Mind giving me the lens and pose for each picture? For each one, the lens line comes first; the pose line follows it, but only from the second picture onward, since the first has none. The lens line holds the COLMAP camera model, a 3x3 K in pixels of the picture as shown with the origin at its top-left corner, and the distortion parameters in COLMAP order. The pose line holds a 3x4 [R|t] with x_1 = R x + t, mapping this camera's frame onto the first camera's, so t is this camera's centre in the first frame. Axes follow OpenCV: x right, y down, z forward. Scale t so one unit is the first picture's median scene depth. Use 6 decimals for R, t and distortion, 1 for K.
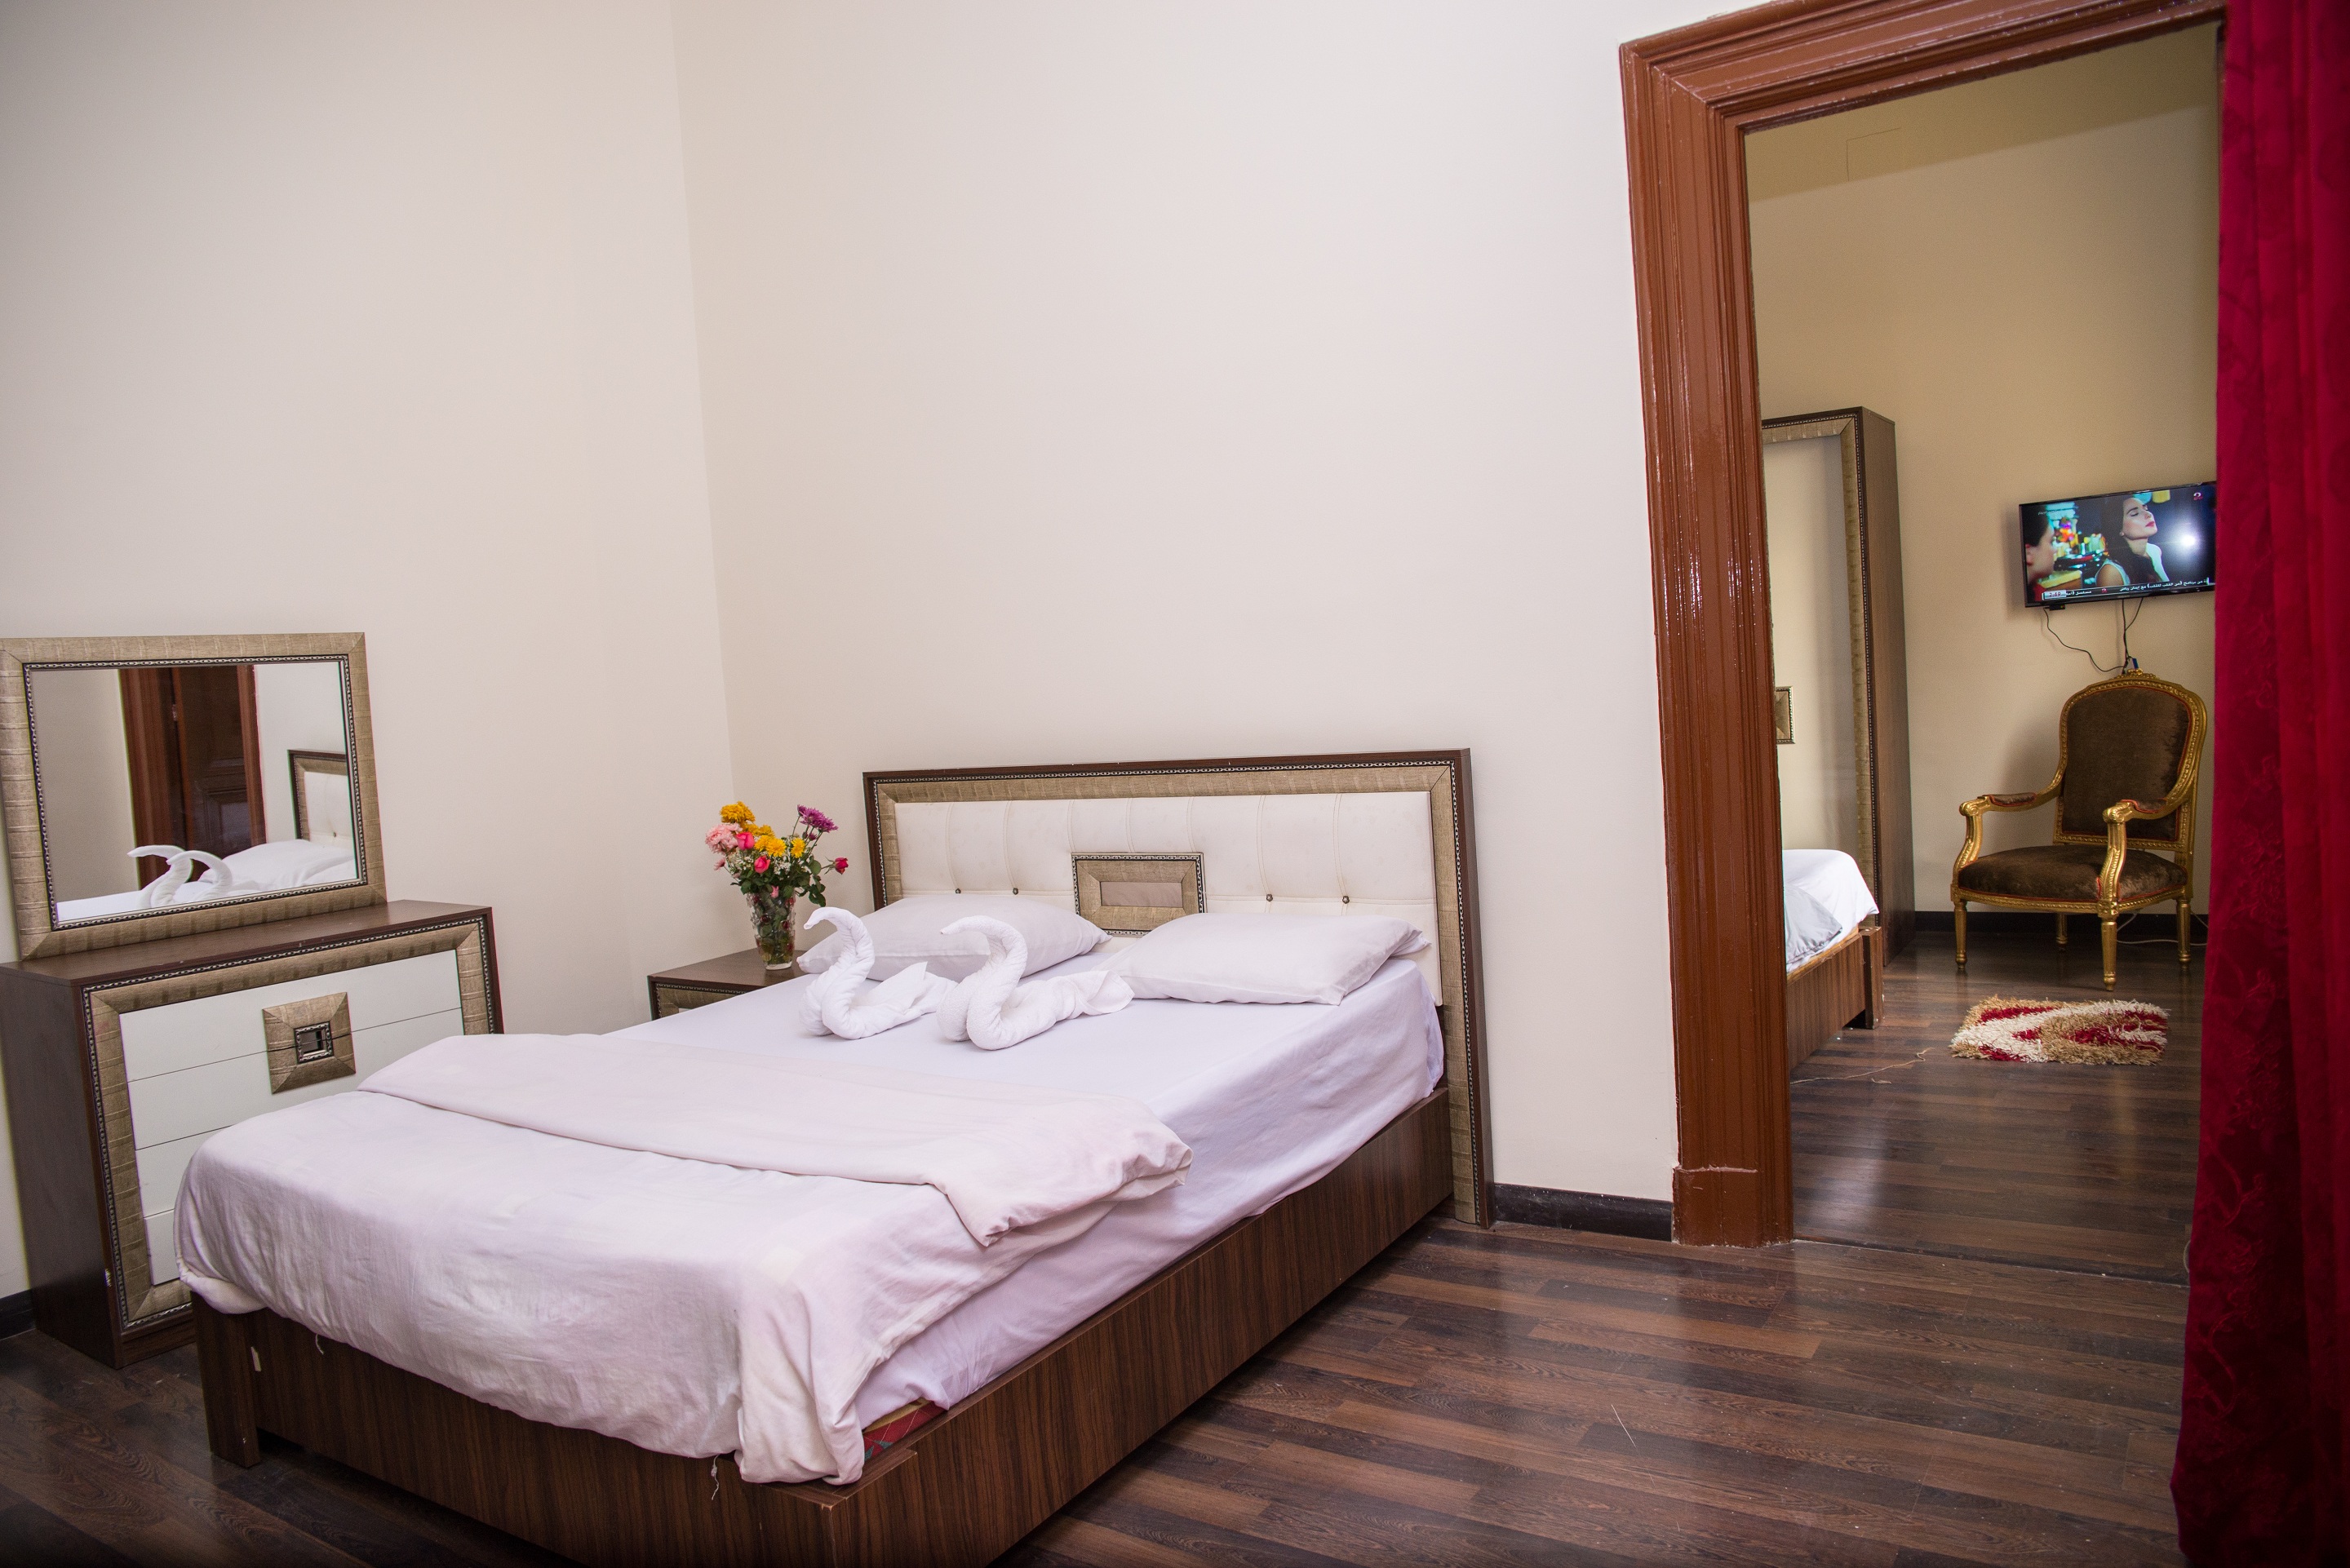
lens RADIAL K [[1606.1, 0, 1168.2], [0, 1606.1, 799.6], [0, 0, 1]] dist [-0.117985, 0.094033]
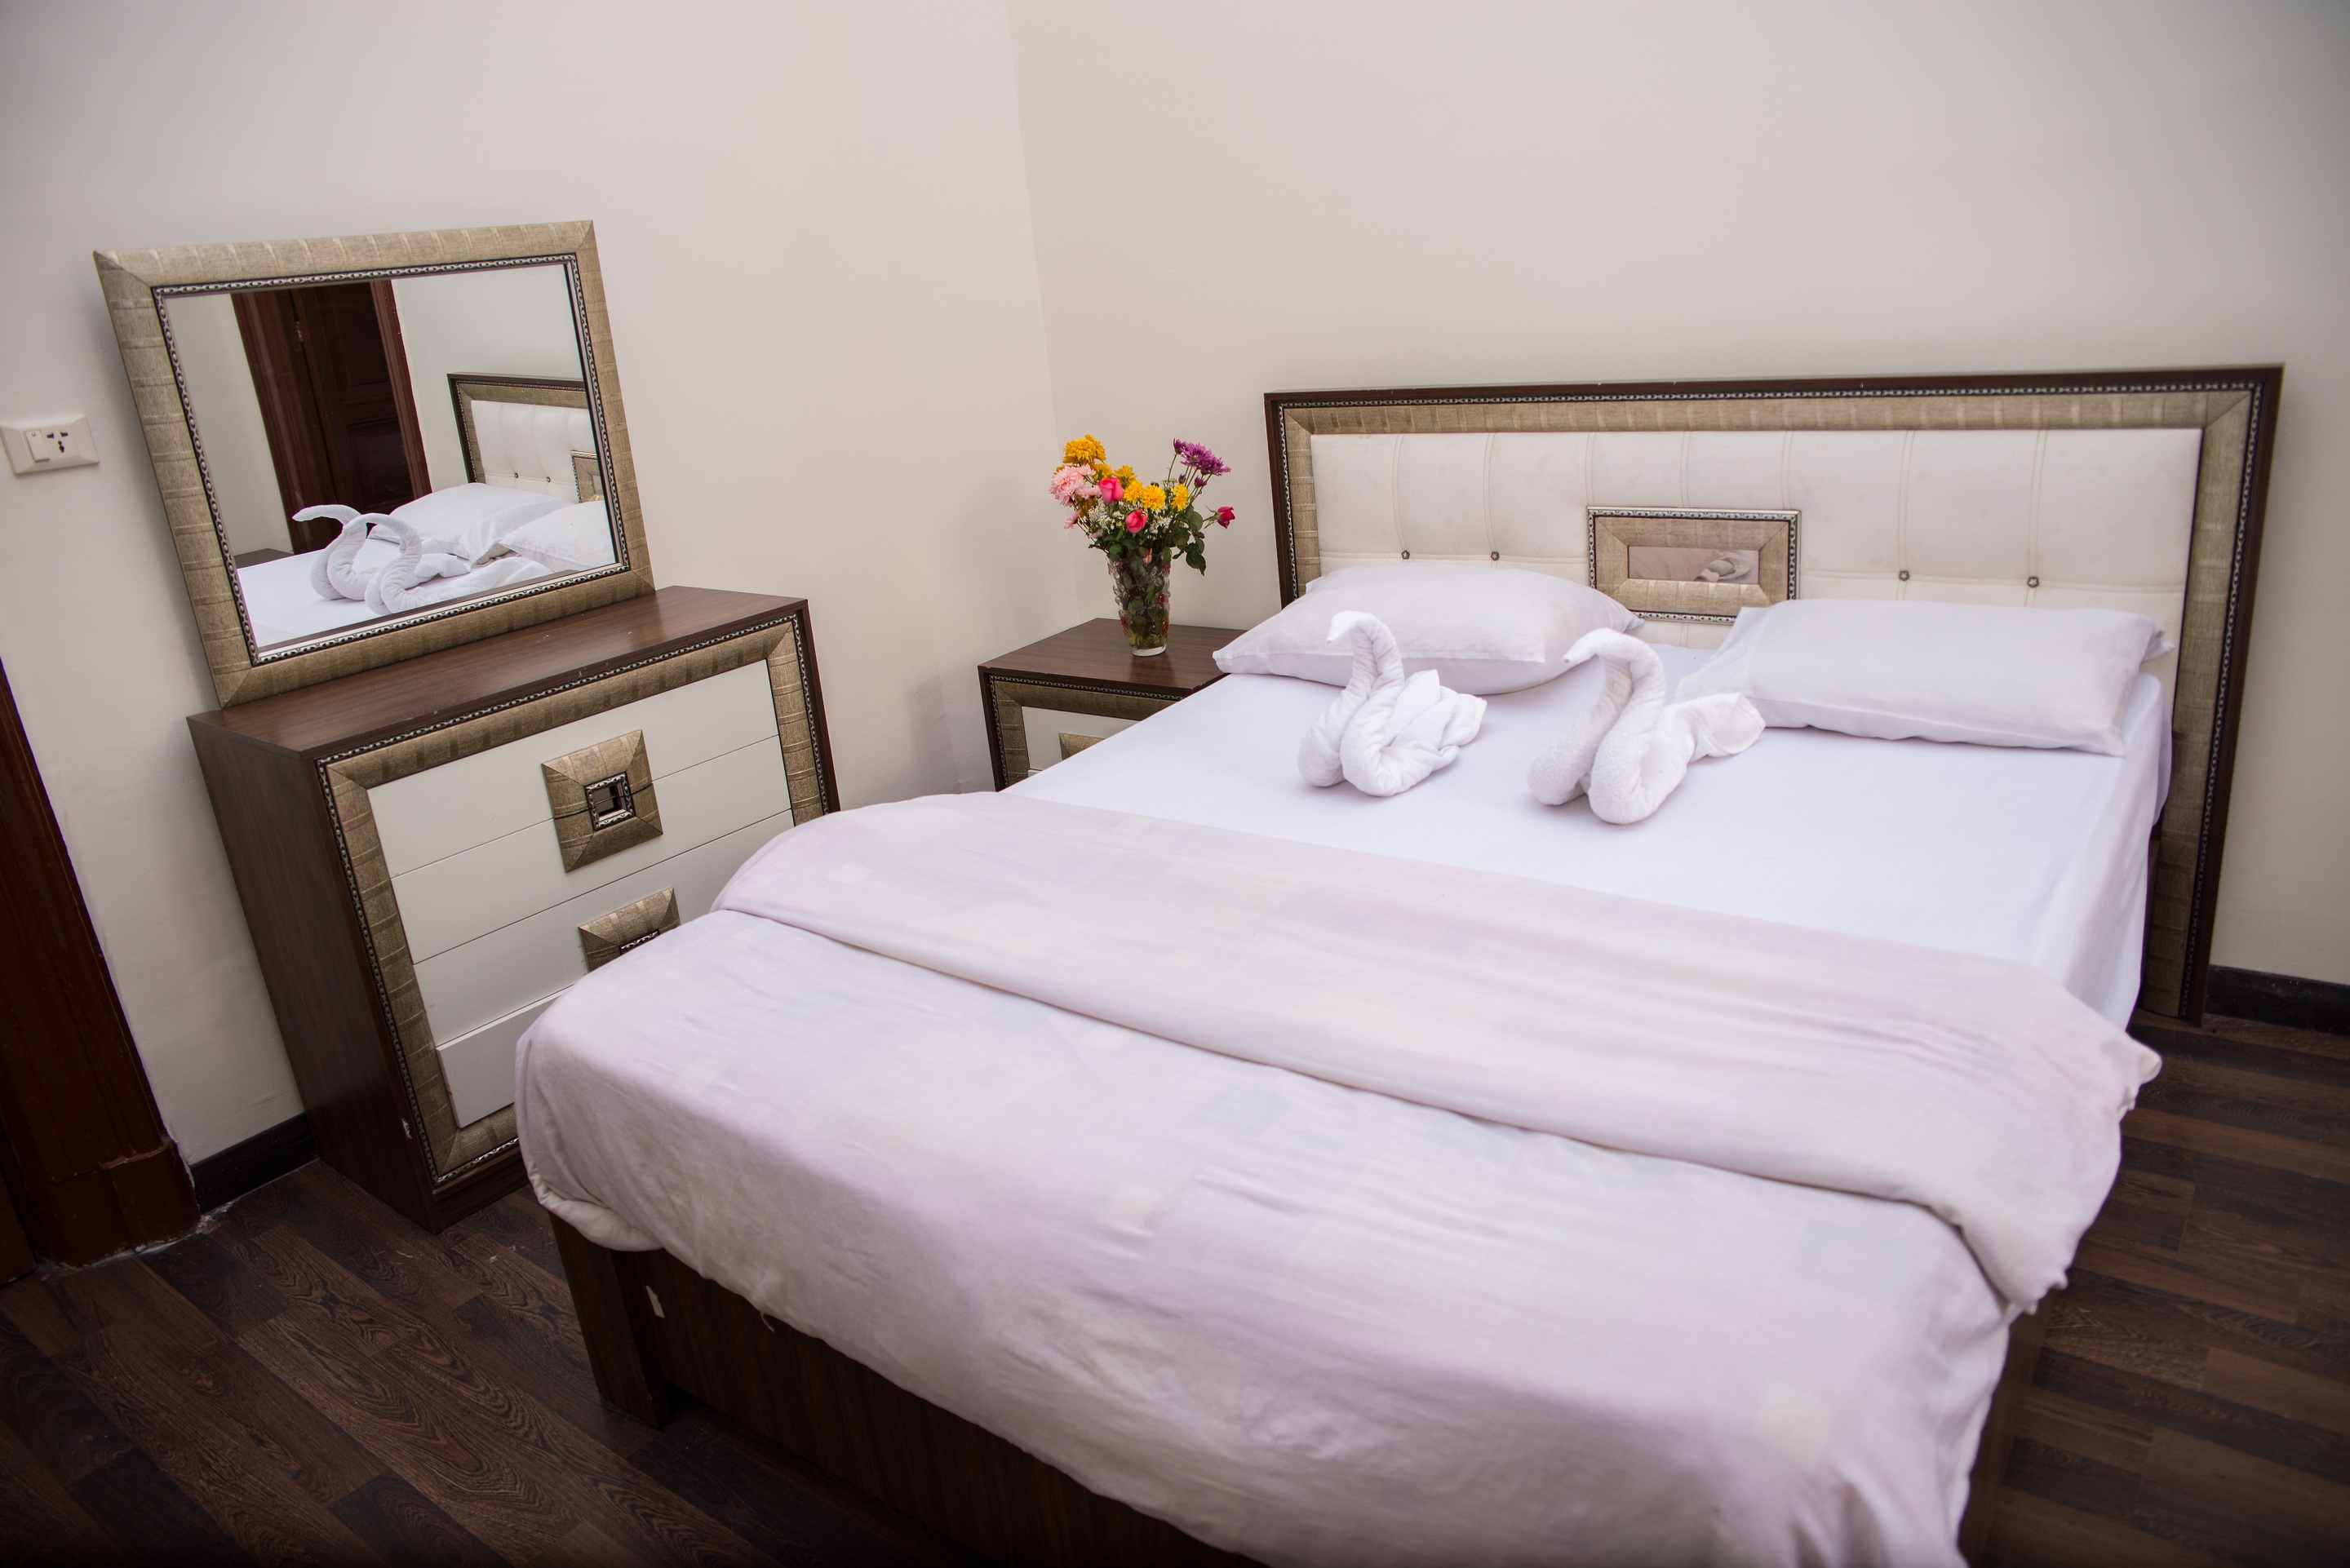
lens RADIAL K [[1606.1, 0, 1168.2], [0, 1606.1, 799.6], [0, 0, 1]] dist [-0.117985, 0.094033]
pose [[0.997889, -0.008022, -0.064447, -0.218176], [0.024331, 0.966248, 0.256462, -0.029793], [0.060215, -0.257488, 0.964403, 0.269735]]
